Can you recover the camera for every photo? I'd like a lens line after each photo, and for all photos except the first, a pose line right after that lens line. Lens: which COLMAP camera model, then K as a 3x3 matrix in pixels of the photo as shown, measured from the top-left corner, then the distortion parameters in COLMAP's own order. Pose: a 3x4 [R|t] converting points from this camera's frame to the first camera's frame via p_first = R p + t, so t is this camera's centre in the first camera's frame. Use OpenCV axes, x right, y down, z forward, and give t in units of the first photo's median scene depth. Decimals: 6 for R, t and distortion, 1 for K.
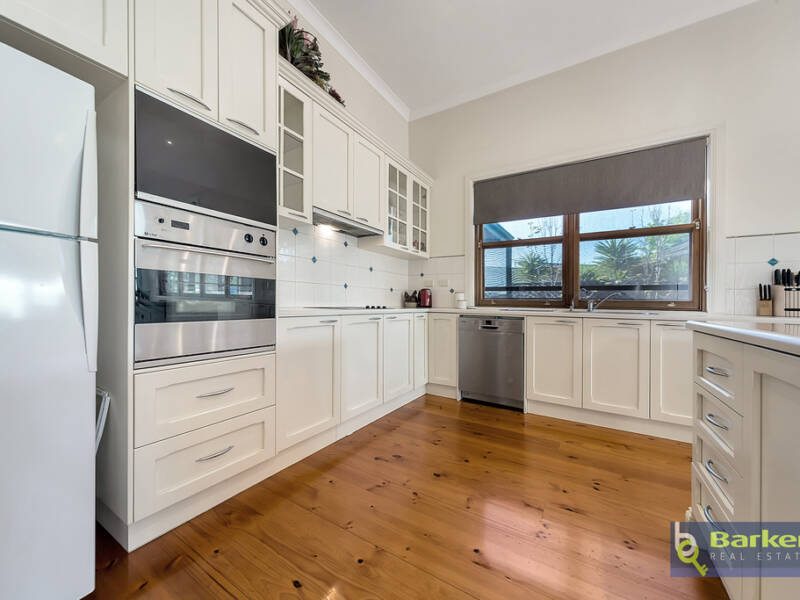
lens RADIAL K [[309.0, 0, 400.0], [0, 309.0, 300.0], [0, 0, 1]] dist [0.000016, 0.000017]
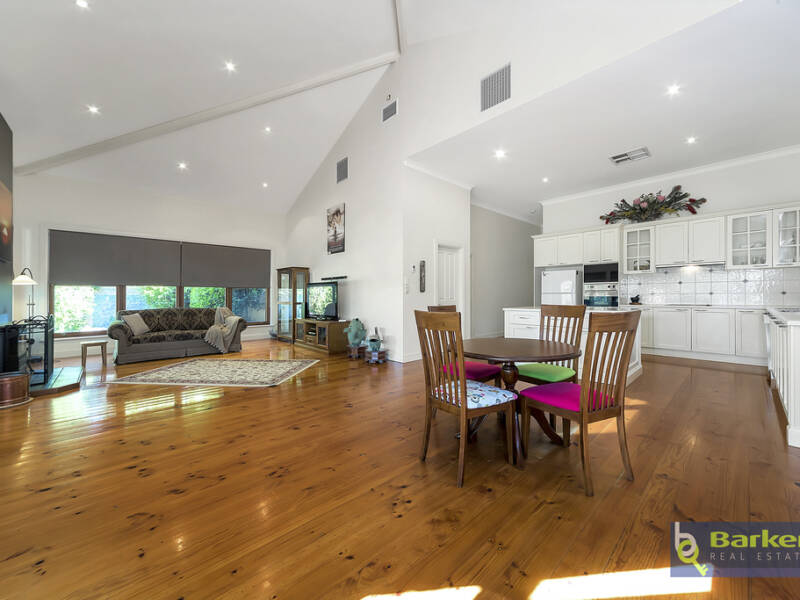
lens RADIAL K [[309.0, 0, 400.0], [0, 309.0, 300.0], [0, 0, 1]] dist [0.000016, 0.000017]
pose [[-0.251637, -0.005689, -0.967805, 3.980379], [0.005597, 0.999957, -0.007333, -0.005600], [0.967805, -0.007262, -0.251595, -0.635135]]
